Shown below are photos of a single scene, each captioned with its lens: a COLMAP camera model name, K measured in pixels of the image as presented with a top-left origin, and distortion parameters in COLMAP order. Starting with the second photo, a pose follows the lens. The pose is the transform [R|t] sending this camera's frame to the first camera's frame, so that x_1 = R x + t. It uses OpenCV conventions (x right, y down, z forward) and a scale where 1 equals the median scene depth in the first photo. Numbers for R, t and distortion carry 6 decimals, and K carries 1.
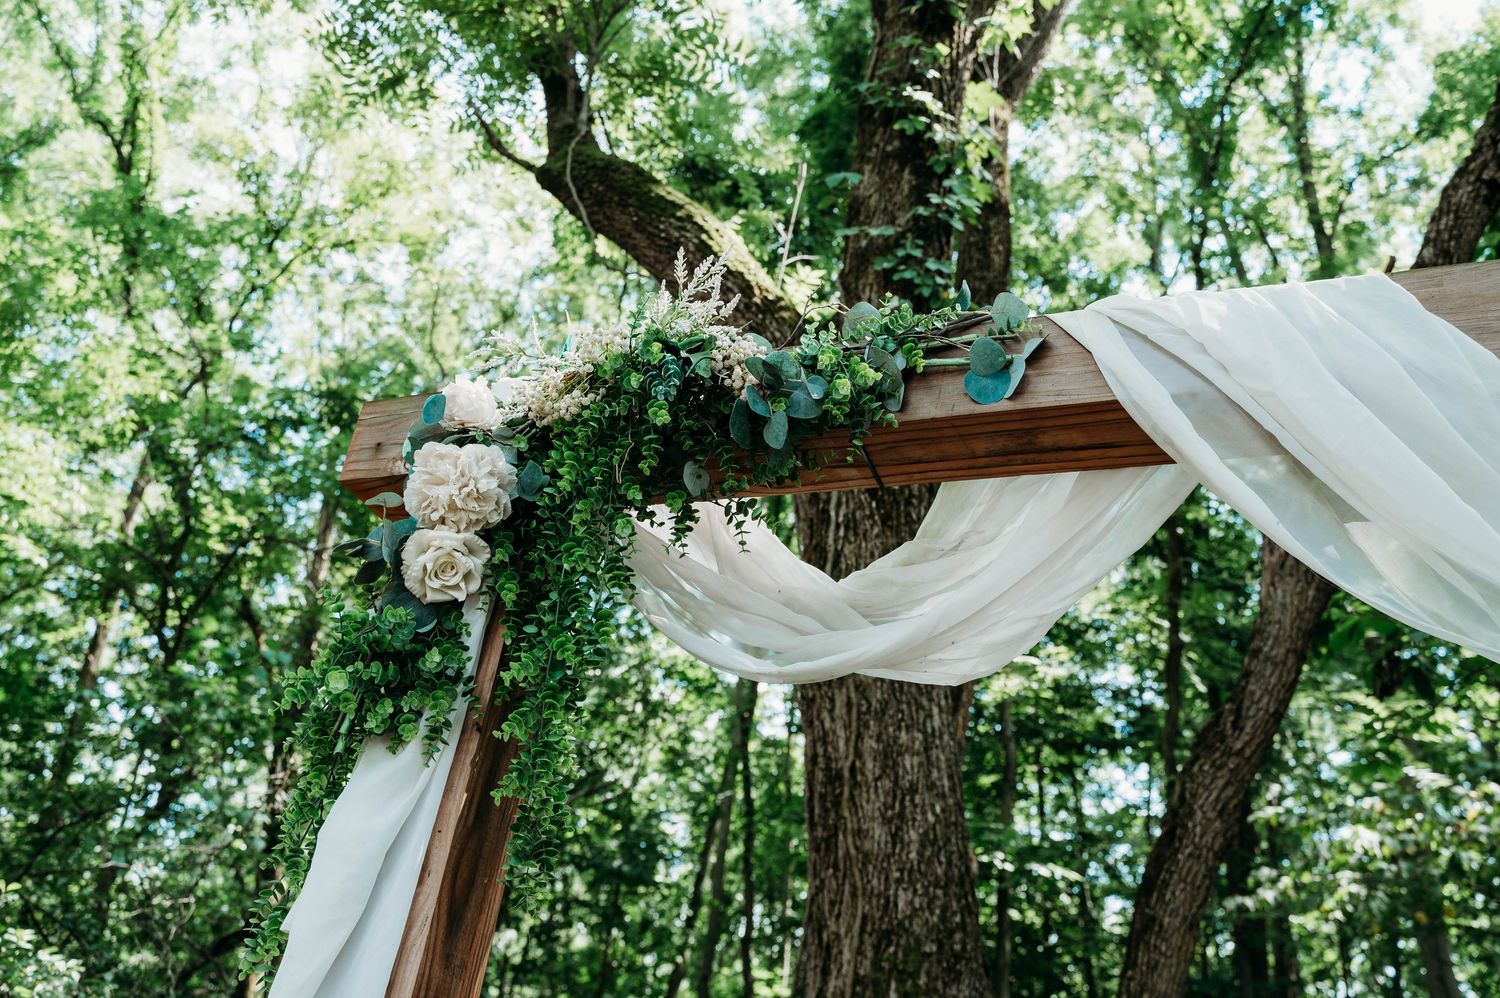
lens RADIAL K [[1306.2, 0, 750.0], [0, 1306.2, 499.0], [0, 0, 1]] dist [0.007150, 0.007901]
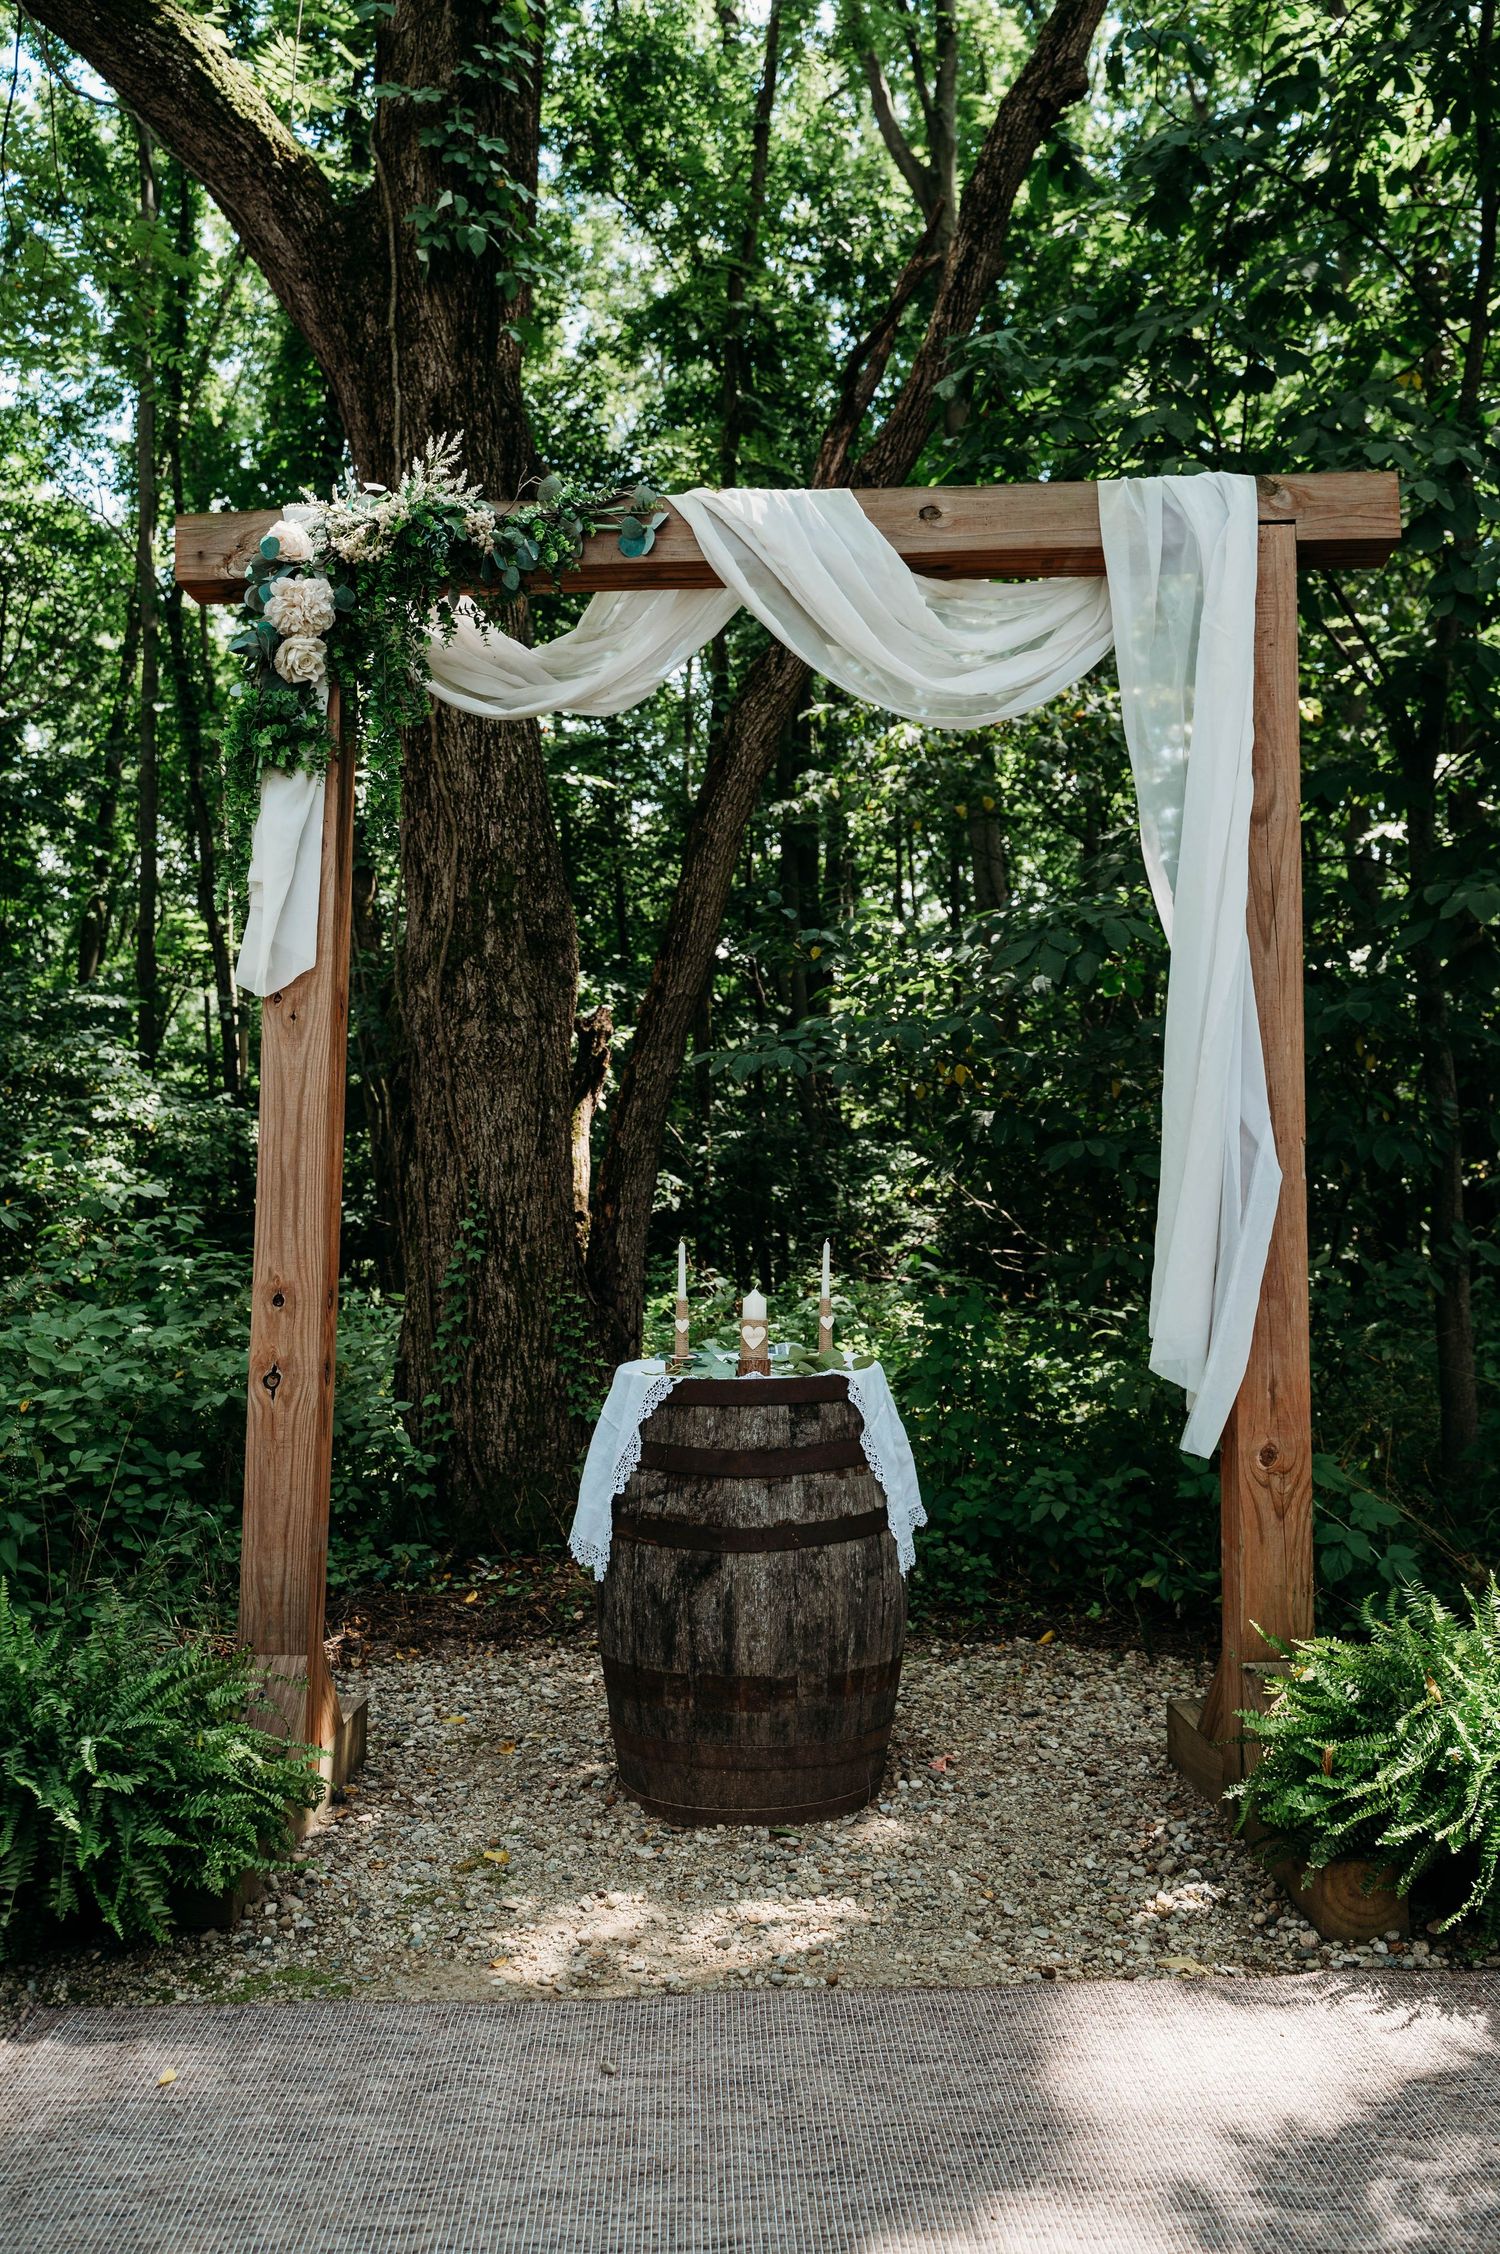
lens RADIAL K [[1962.8, 0, 750.0], [0, 1962.8, 1127.0], [0, 0, 1]] dist [0.007150, 0.007901]
pose [[0.948198, -0.109362, 0.298262, -0.185696], [-0.033444, 0.899295, 0.436063, -0.189025], [-0.315914, -0.423449, 0.849052, -0.551043]]
